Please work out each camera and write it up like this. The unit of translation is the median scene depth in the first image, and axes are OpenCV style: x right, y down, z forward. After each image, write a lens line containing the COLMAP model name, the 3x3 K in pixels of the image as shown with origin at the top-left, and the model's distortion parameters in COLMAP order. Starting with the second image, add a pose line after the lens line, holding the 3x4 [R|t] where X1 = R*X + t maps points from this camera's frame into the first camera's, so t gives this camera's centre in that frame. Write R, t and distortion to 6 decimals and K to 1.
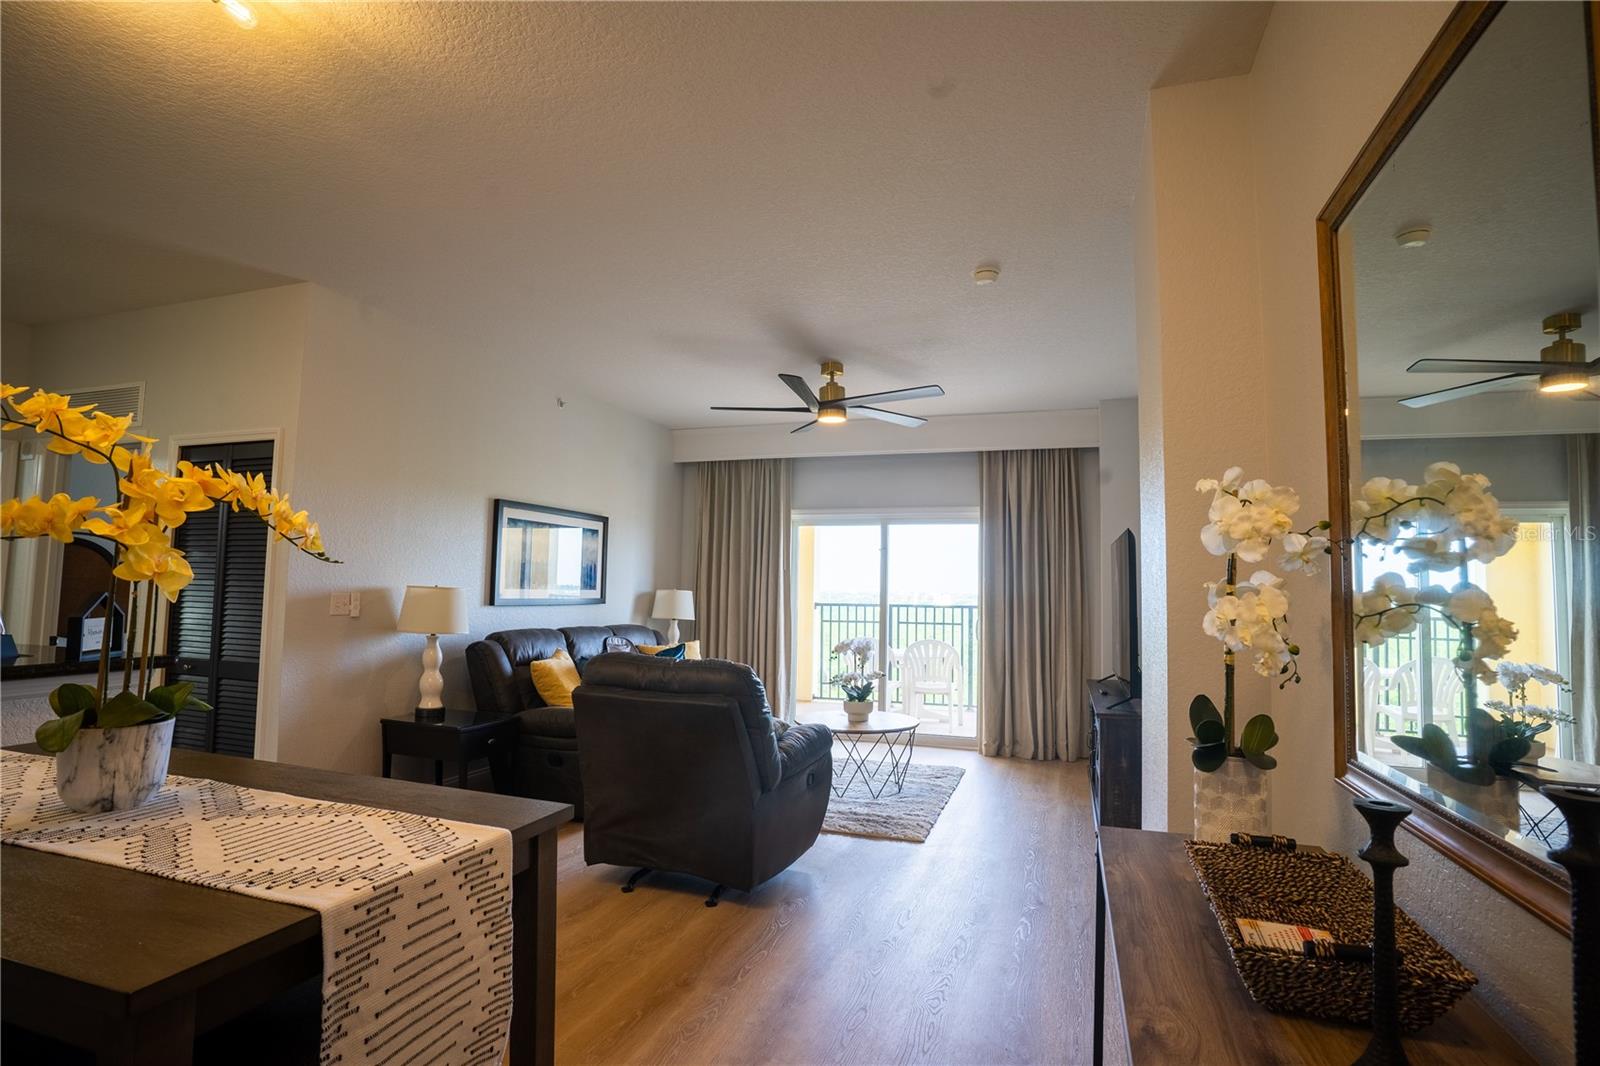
lens RADIAL K [[782.3, 0, 800.0], [0, 782.3, 533.0], [0, 0, 1]] dist [-0.069942, 0.035846]
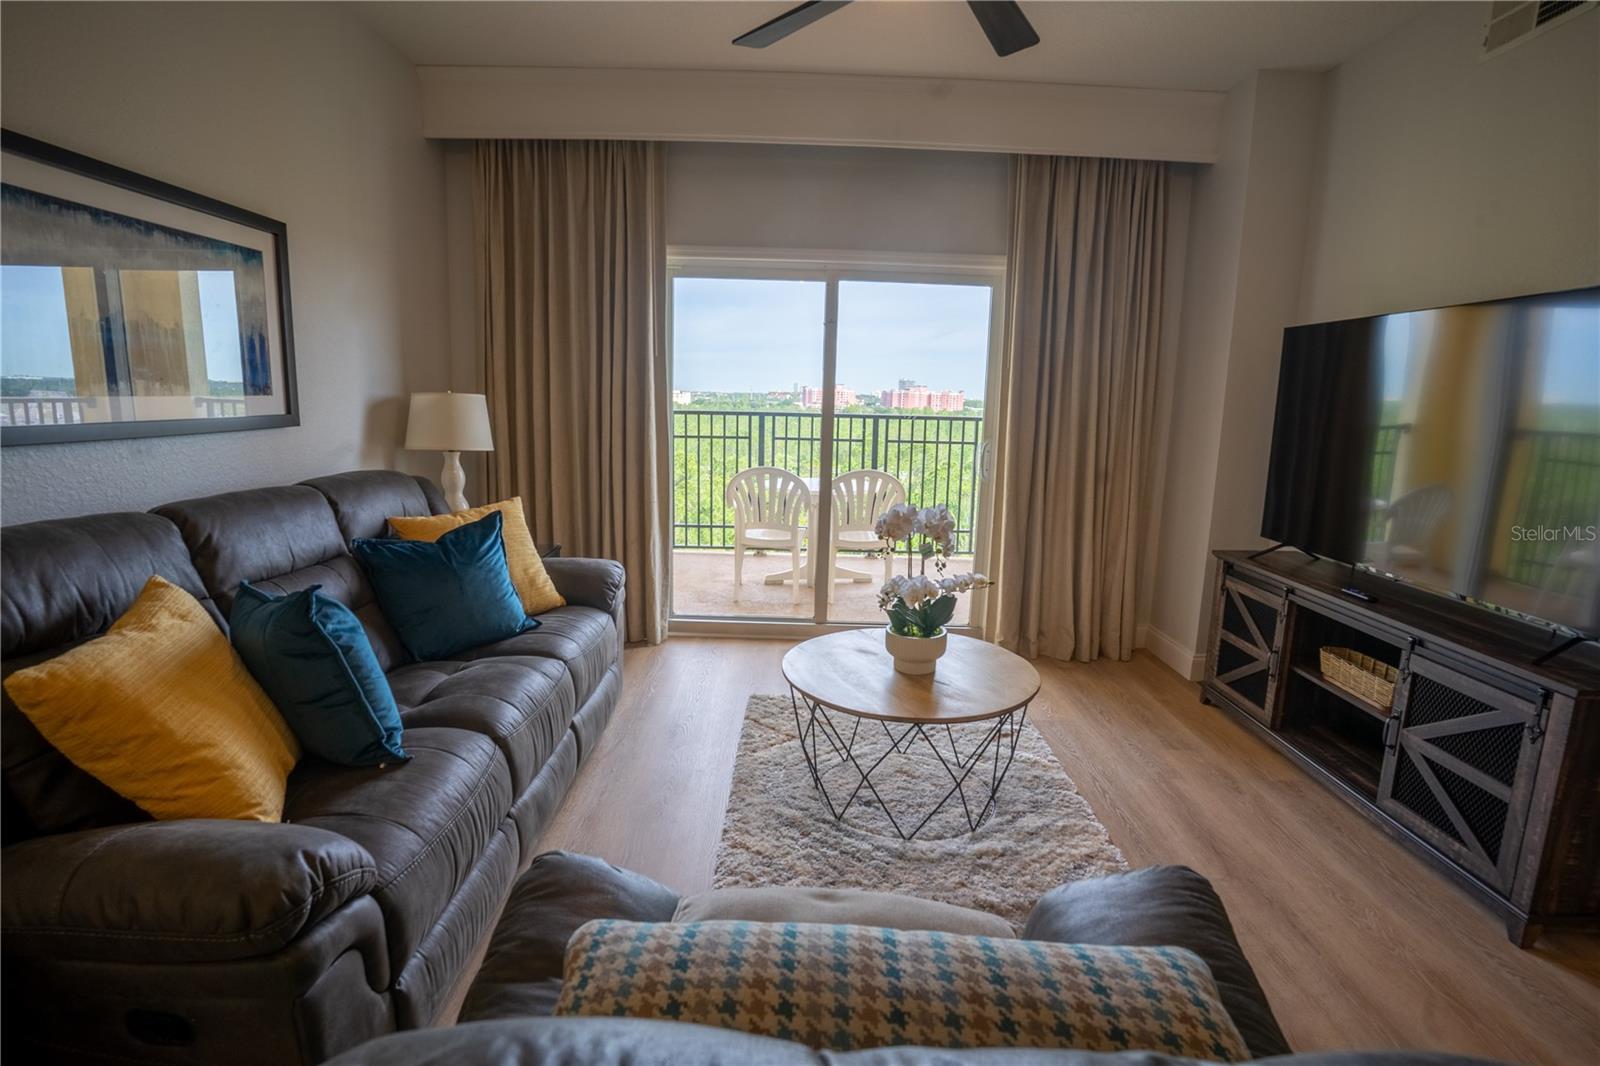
lens RADIAL K [[788.6, 0, 800.8], [0, 788.6, 538.4], [0, 0, 1]] dist [-0.061078, 0.012763]
pose [[0.947341, -0.051296, 0.316092, -0.118936], [-0.029605, 0.968829, 0.245953, 0.036105], [-0.318856, -0.242360, 0.916293, 0.483917]]
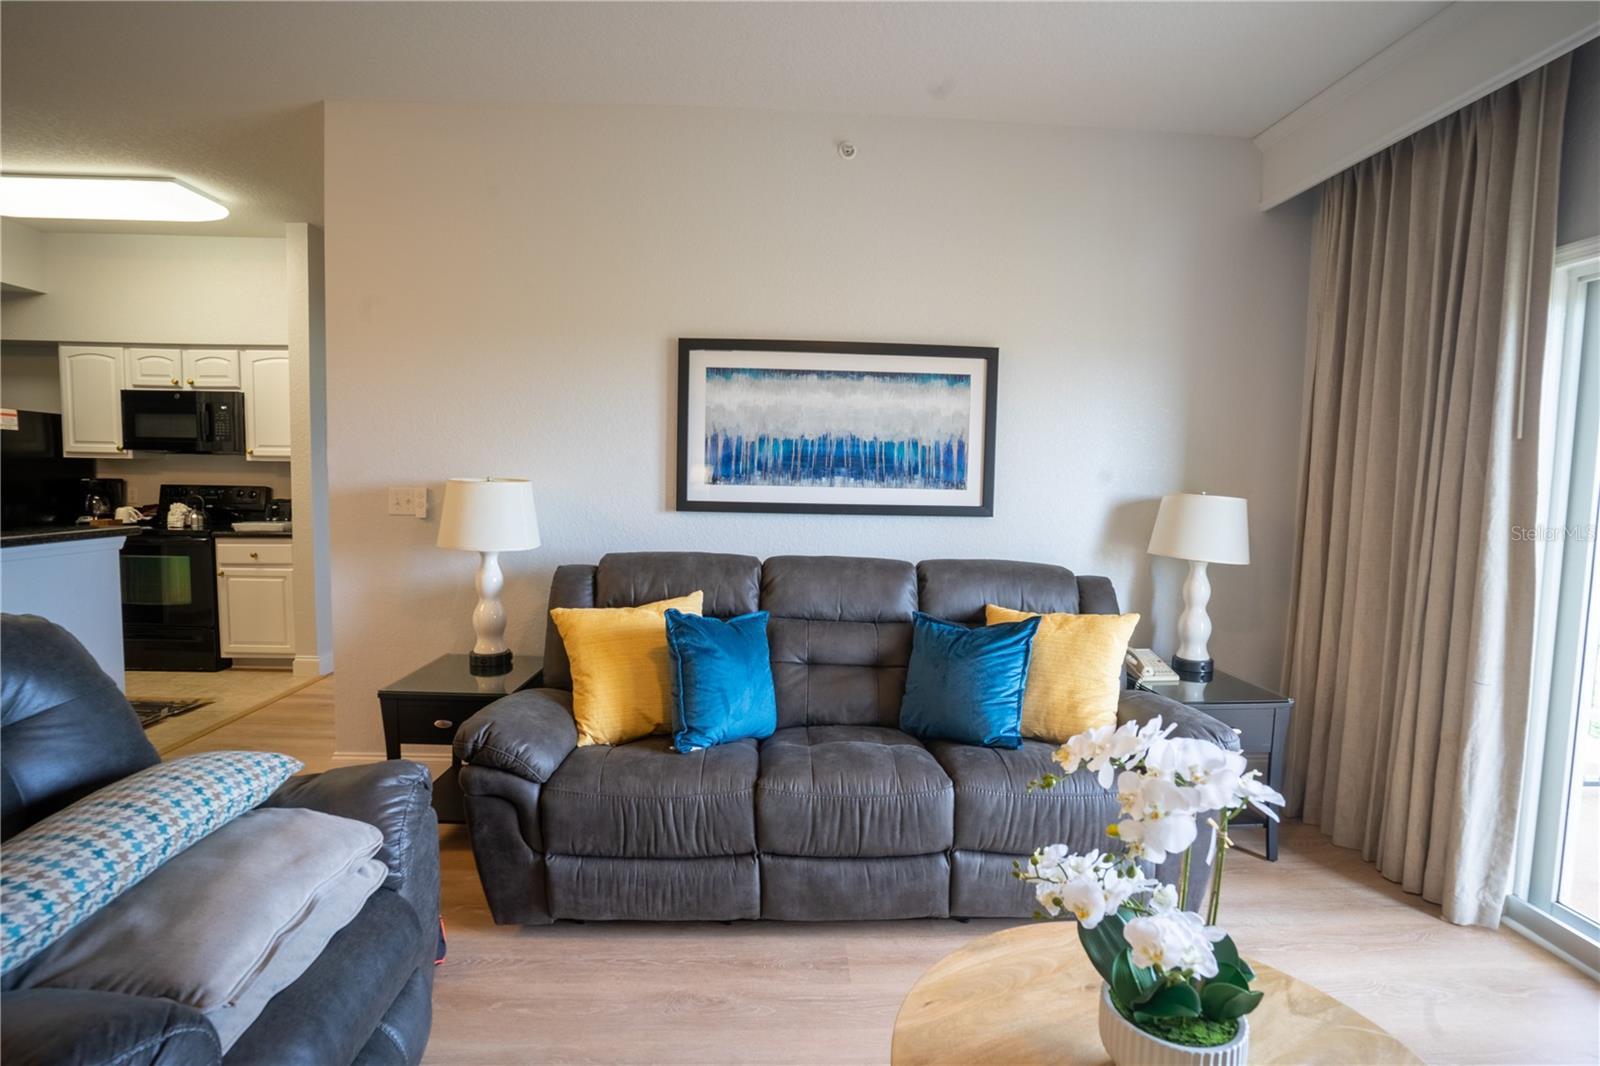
lens RADIAL K [[788.6, 0, 800.8], [0, 788.6, 538.4], [0, 0, 1]] dist [-0.061078, 0.012763]
pose [[0.346315, 0.070452, -0.935469, 0.199290], [0.048356, 0.994510, 0.092800, 0.050227], [0.936871, -0.077374, 0.341007, 0.696560]]
